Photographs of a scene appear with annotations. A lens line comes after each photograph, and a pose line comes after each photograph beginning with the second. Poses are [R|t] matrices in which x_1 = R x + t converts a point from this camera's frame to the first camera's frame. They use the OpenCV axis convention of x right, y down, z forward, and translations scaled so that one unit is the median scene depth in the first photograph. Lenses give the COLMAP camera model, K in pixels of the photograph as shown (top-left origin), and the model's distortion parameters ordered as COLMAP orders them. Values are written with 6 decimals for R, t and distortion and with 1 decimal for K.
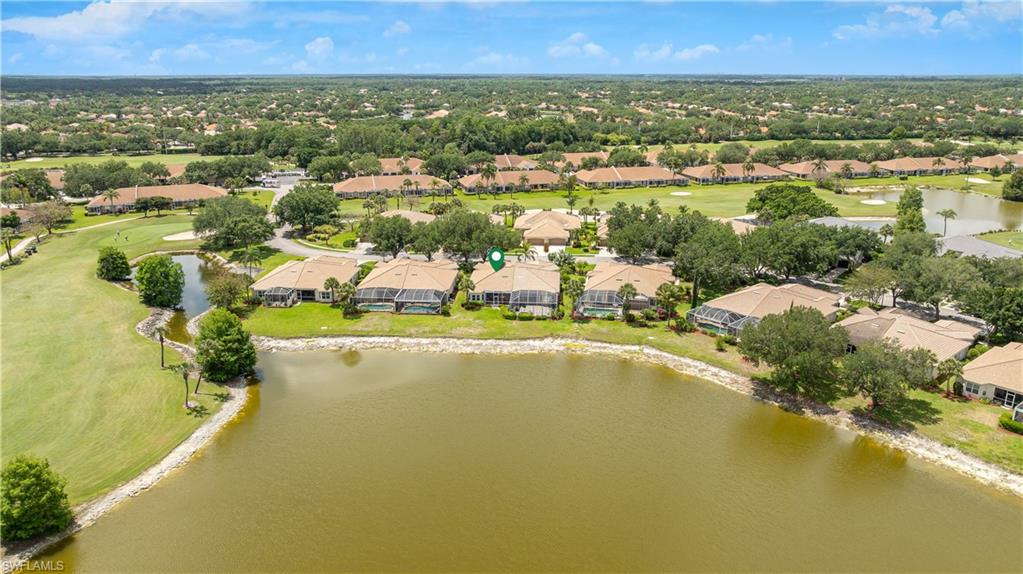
lens RADIAL K [[728.2, 0, 511.3], [0, 728.2, 287.1], [0, 0, 1]] dist [-0.020746, 0.000830]
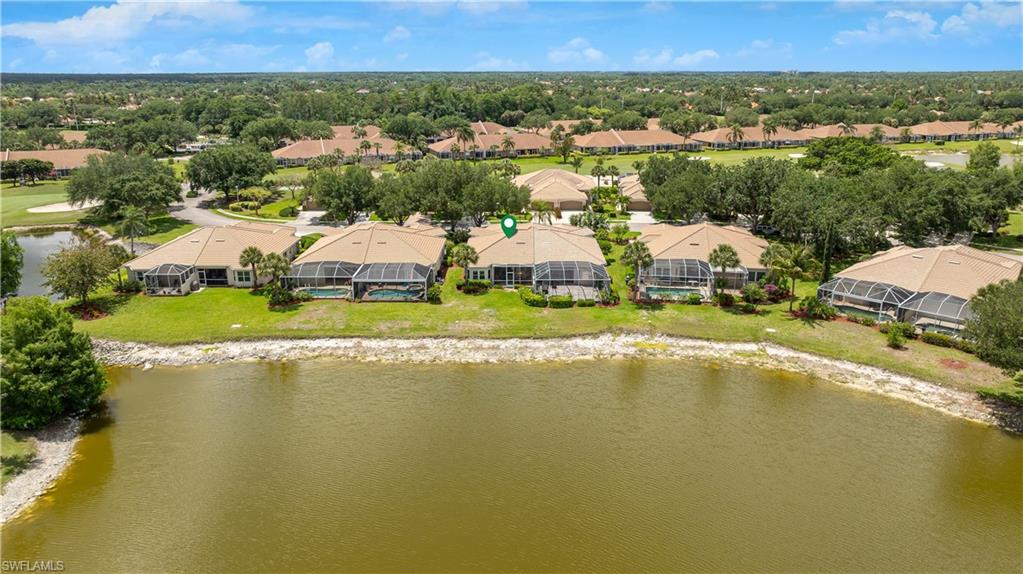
lens RADIAL K [[728.2, 0, 512.8], [0, 728.2, 286.7], [0, 0, 1]] dist [-0.020746, 0.000830]
pose [[0.998036, -0.019187, 0.059625, -0.050966], [0.019154, 0.999816, 0.001117, 0.022097], [-0.059635, 0.000027, 0.998220, 0.312191]]
